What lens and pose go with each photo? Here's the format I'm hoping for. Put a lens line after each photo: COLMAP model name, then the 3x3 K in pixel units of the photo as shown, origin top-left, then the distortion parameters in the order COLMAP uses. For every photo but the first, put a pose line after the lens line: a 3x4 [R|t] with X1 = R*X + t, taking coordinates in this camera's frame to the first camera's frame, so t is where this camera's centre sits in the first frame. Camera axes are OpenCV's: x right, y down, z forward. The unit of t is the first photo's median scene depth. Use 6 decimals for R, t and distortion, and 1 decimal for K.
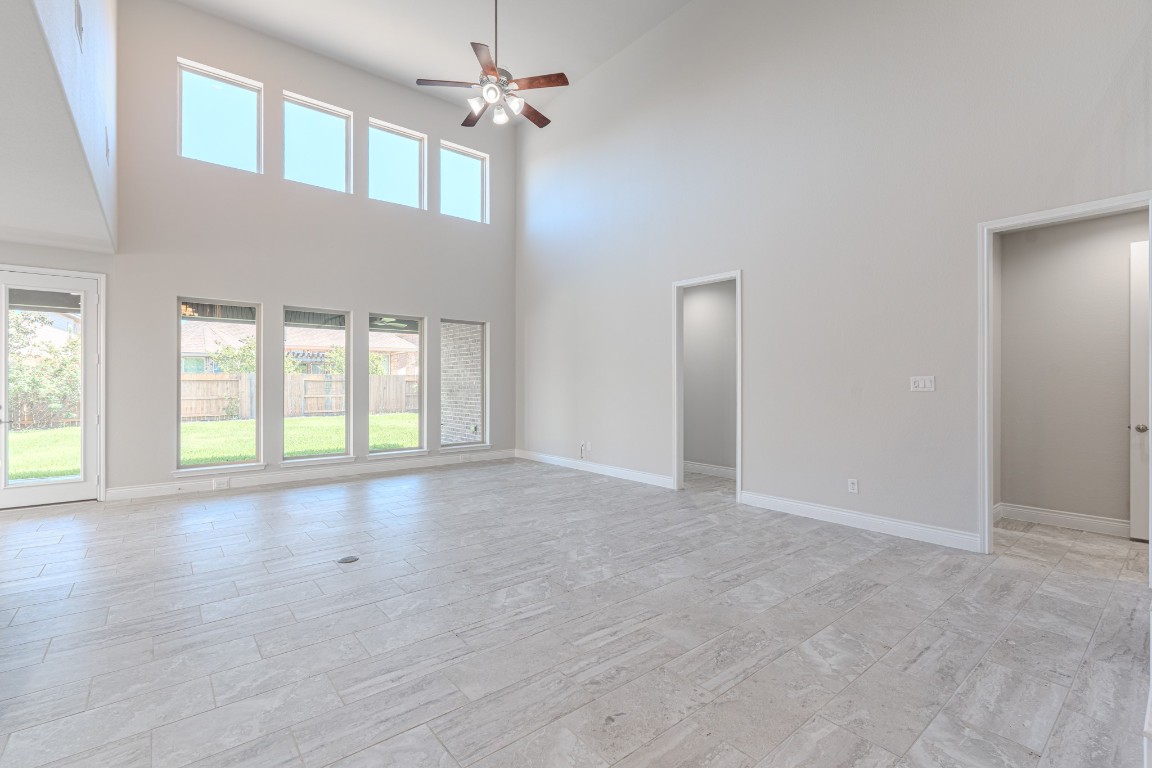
lens RADIAL K [[511.8, 0, 579.0], [0, 511.8, 389.1], [0, 0, 1]] dist [0.002674, -0.001867]
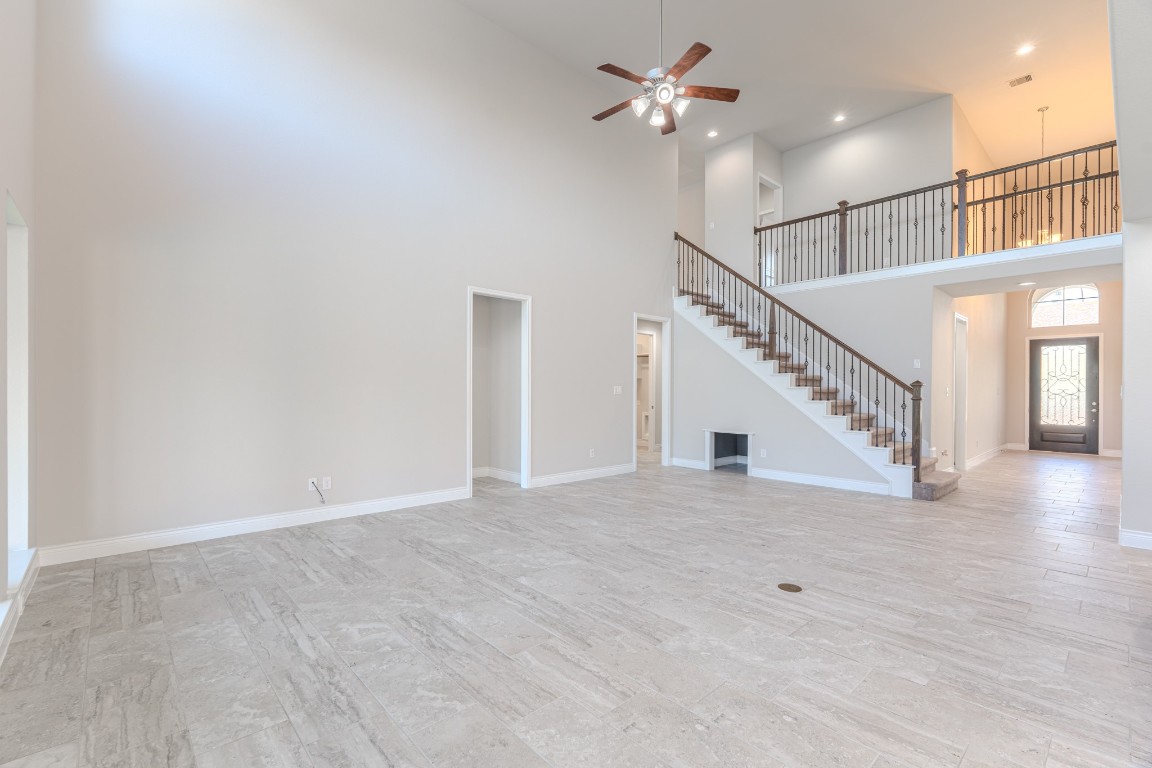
lens RADIAL K [[511.8, 0, 574.1], [0, 511.8, 390.5], [0, 0, 1]] dist [0.002674, -0.001867]
pose [[-0.059650, -0.000310, 0.998219, -1.217850], [0.006815, 0.999977, 0.000718, -0.010457], [-0.998196, 0.006846, -0.059646, 1.320274]]
